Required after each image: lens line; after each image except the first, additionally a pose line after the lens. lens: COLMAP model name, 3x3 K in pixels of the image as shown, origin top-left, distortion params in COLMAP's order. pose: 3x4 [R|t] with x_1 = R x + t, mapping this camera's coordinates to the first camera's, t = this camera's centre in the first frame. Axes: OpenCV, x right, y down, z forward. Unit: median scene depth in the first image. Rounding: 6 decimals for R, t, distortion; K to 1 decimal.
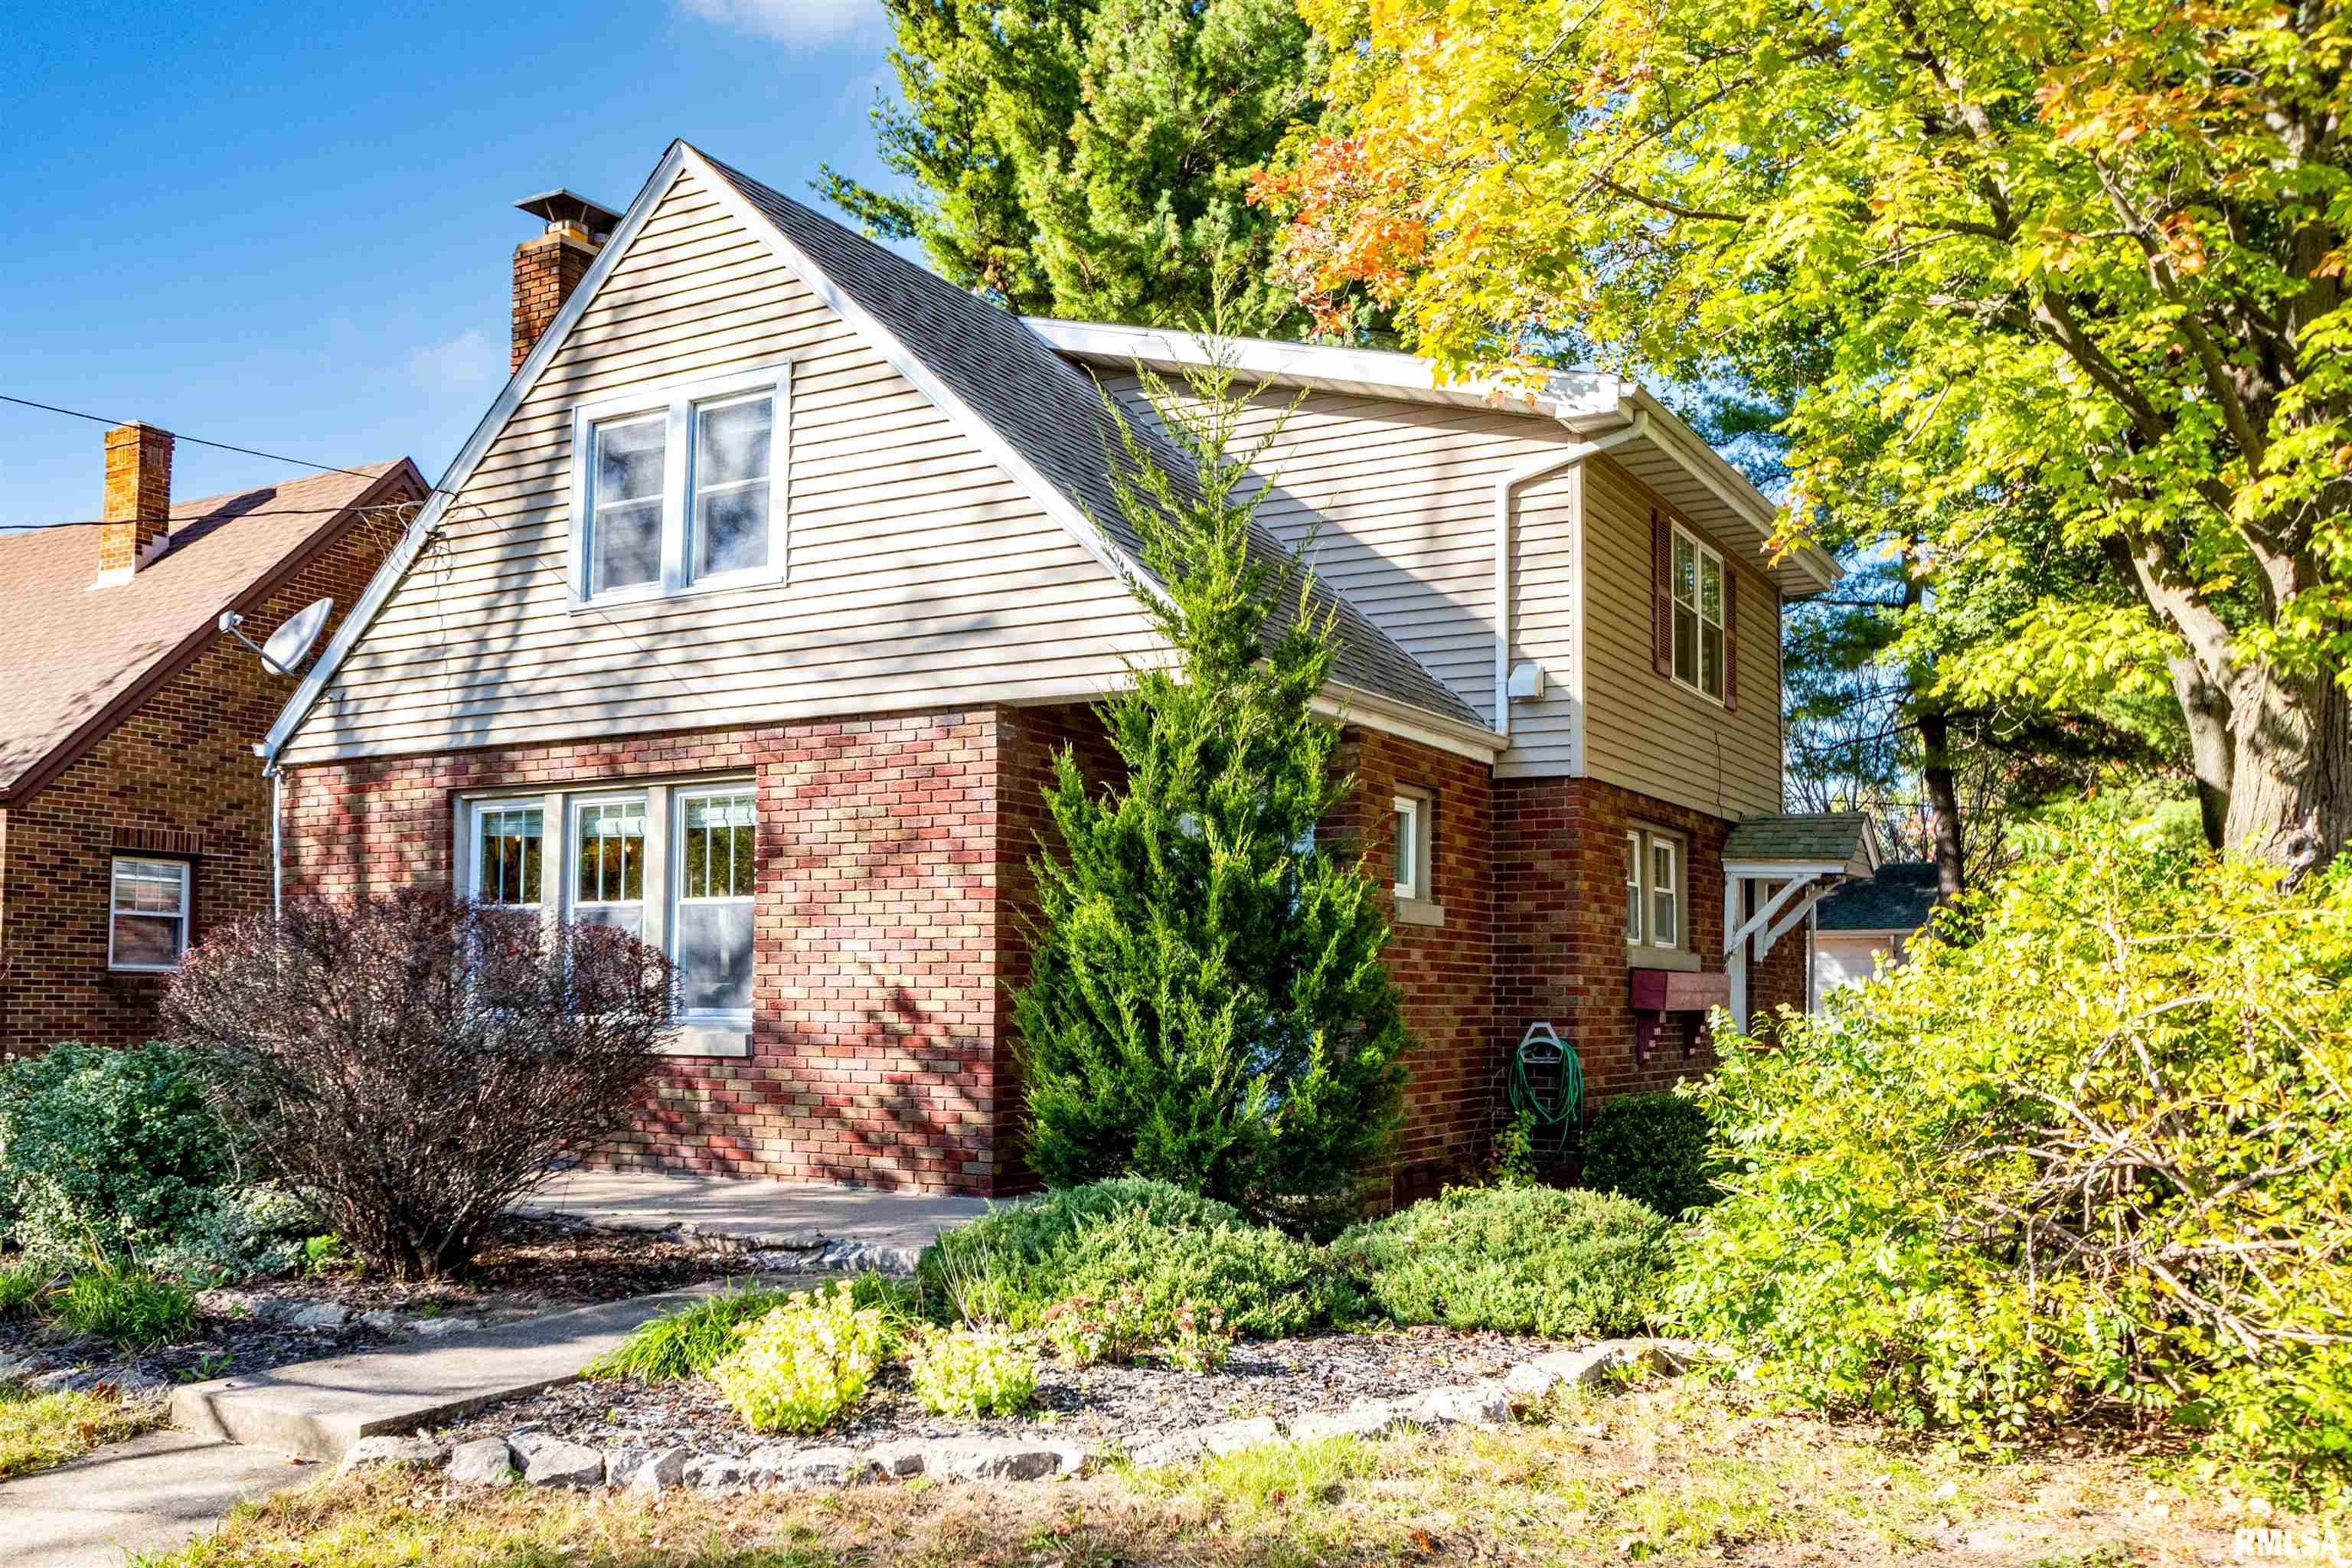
lens RADIAL K [[2033.1, 0, 1169.8], [0, 2033.1, 795.6], [0, 0, 1]] dist [-0.012090, 0.000241]
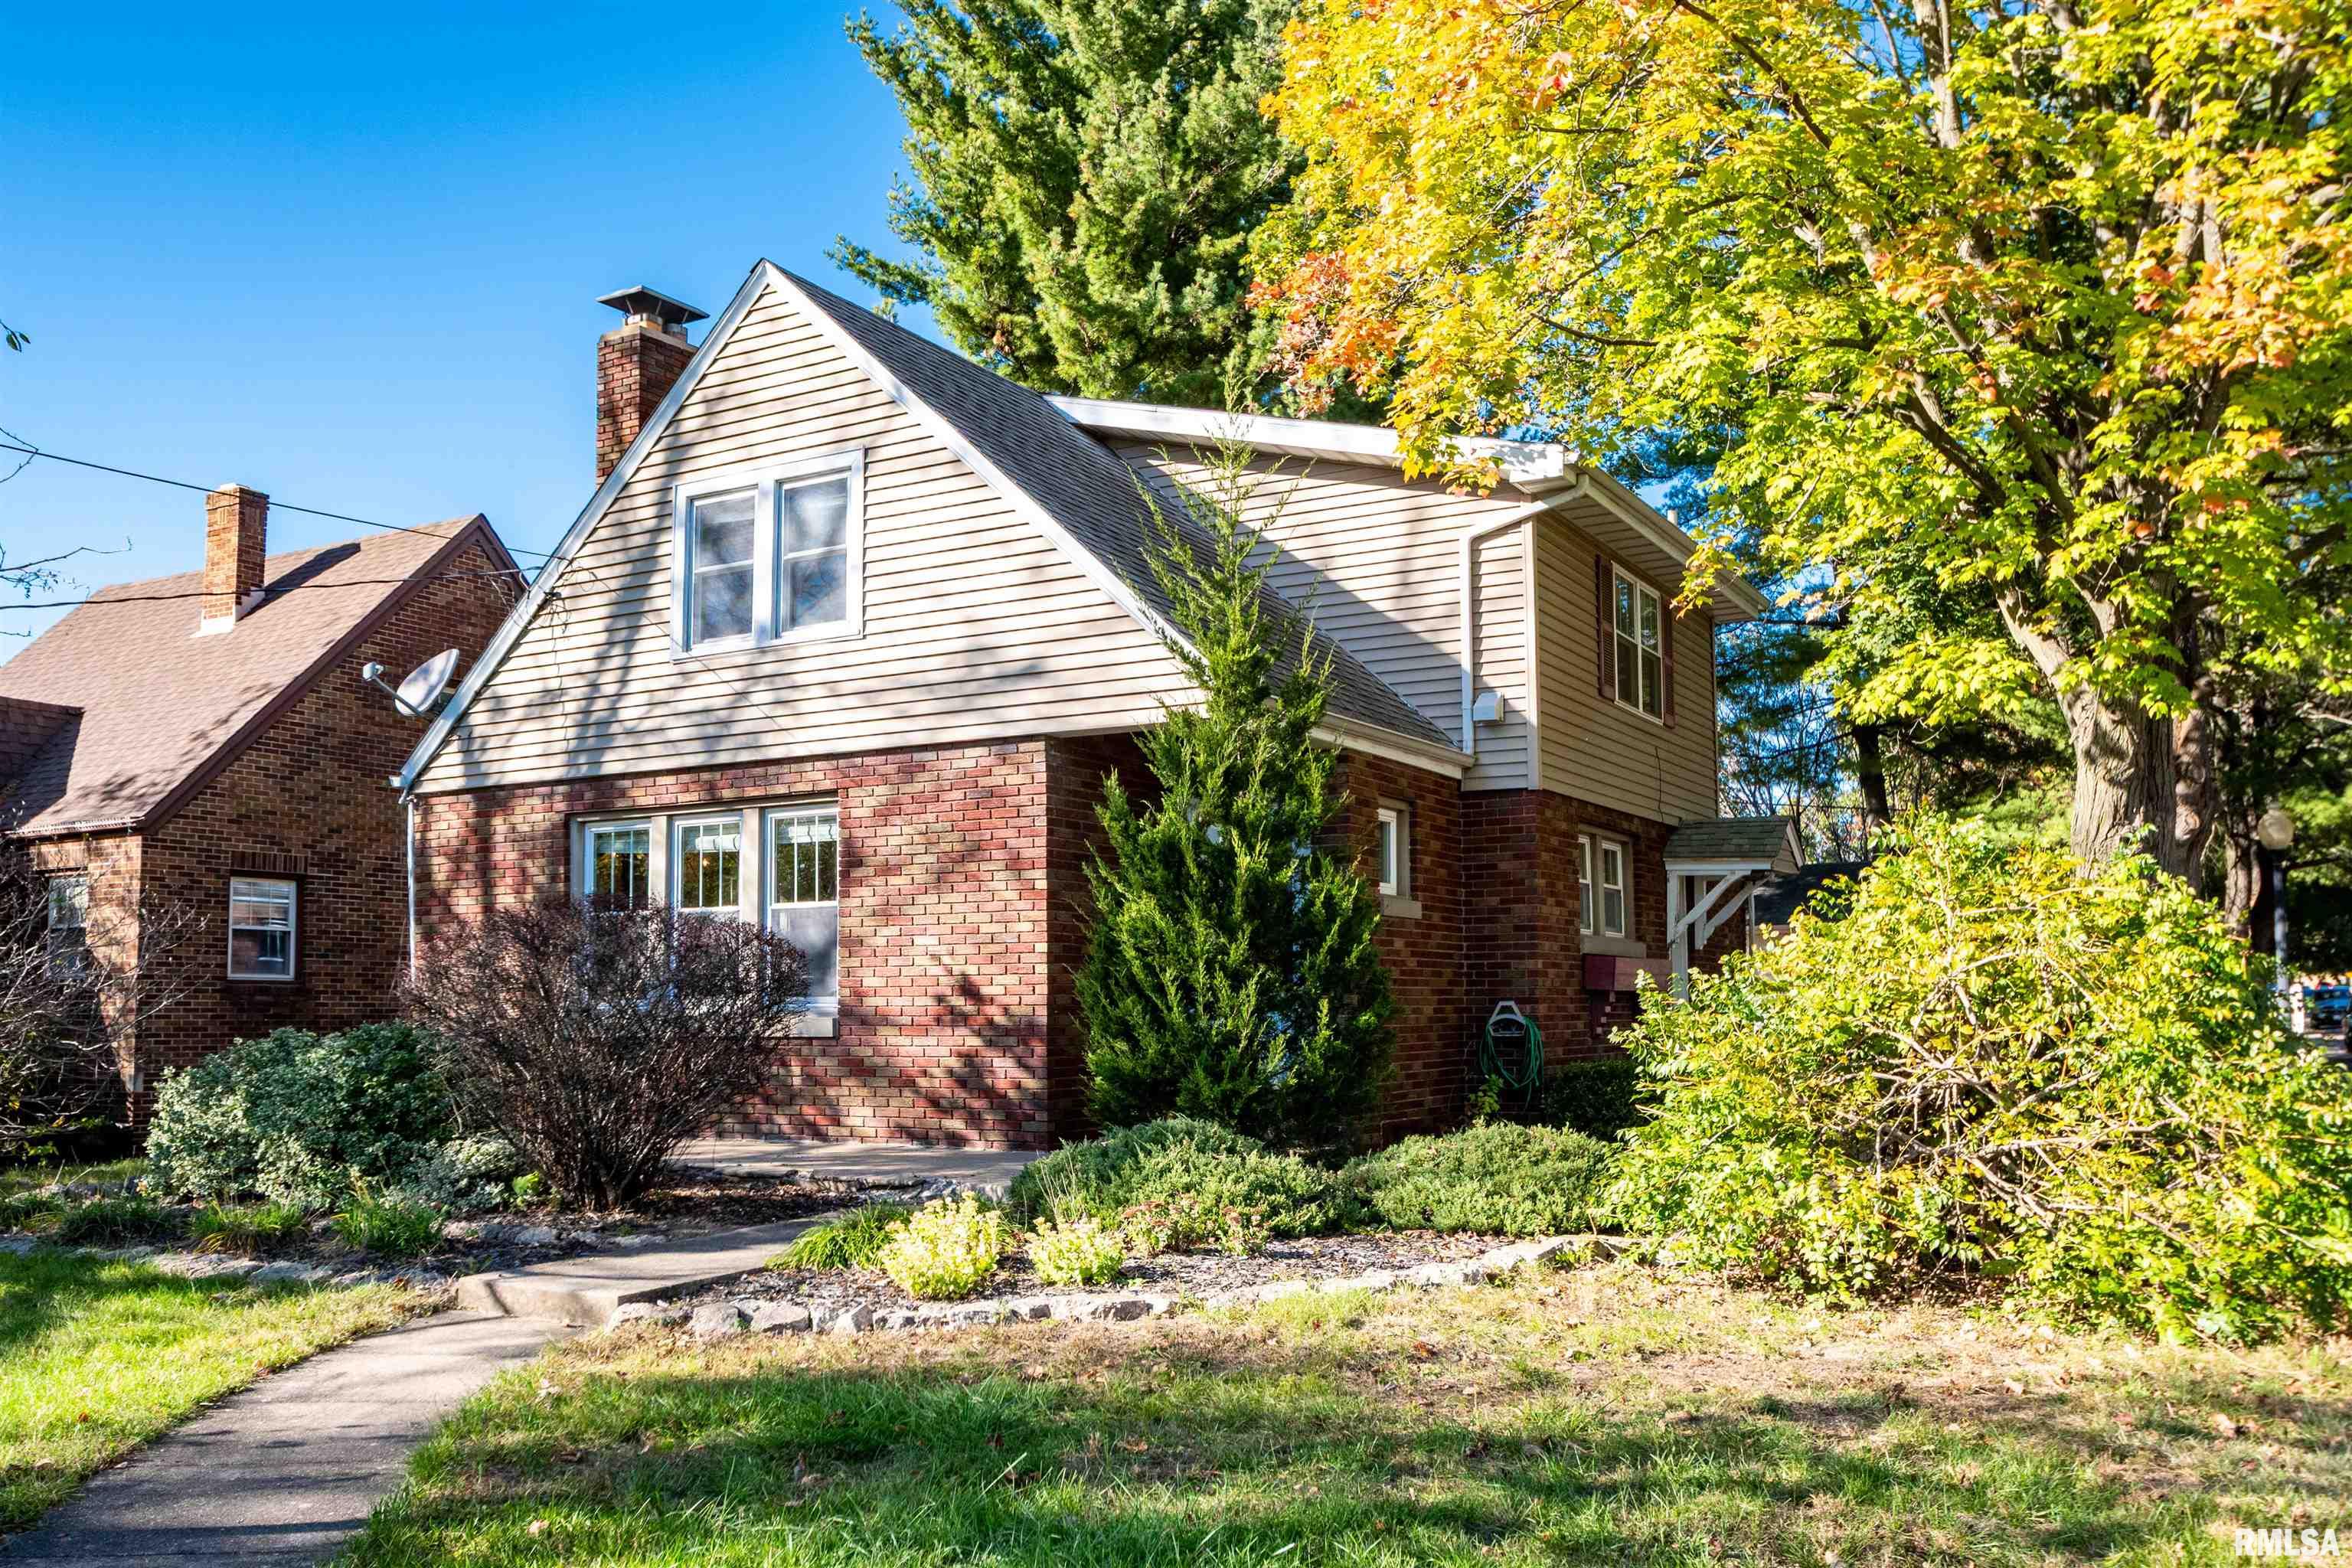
lens RADIAL K [[1881.1, 0, 1185.0], [0, 1881.1, 774.3], [0, 0, 1]] dist [-0.013883, -0.003303]
pose [[0.999827, -0.014020, 0.012201, -0.017216], [0.014240, 0.999735, -0.018108, -0.001222], [-0.011944, 0.018279, 0.999762, -0.104089]]
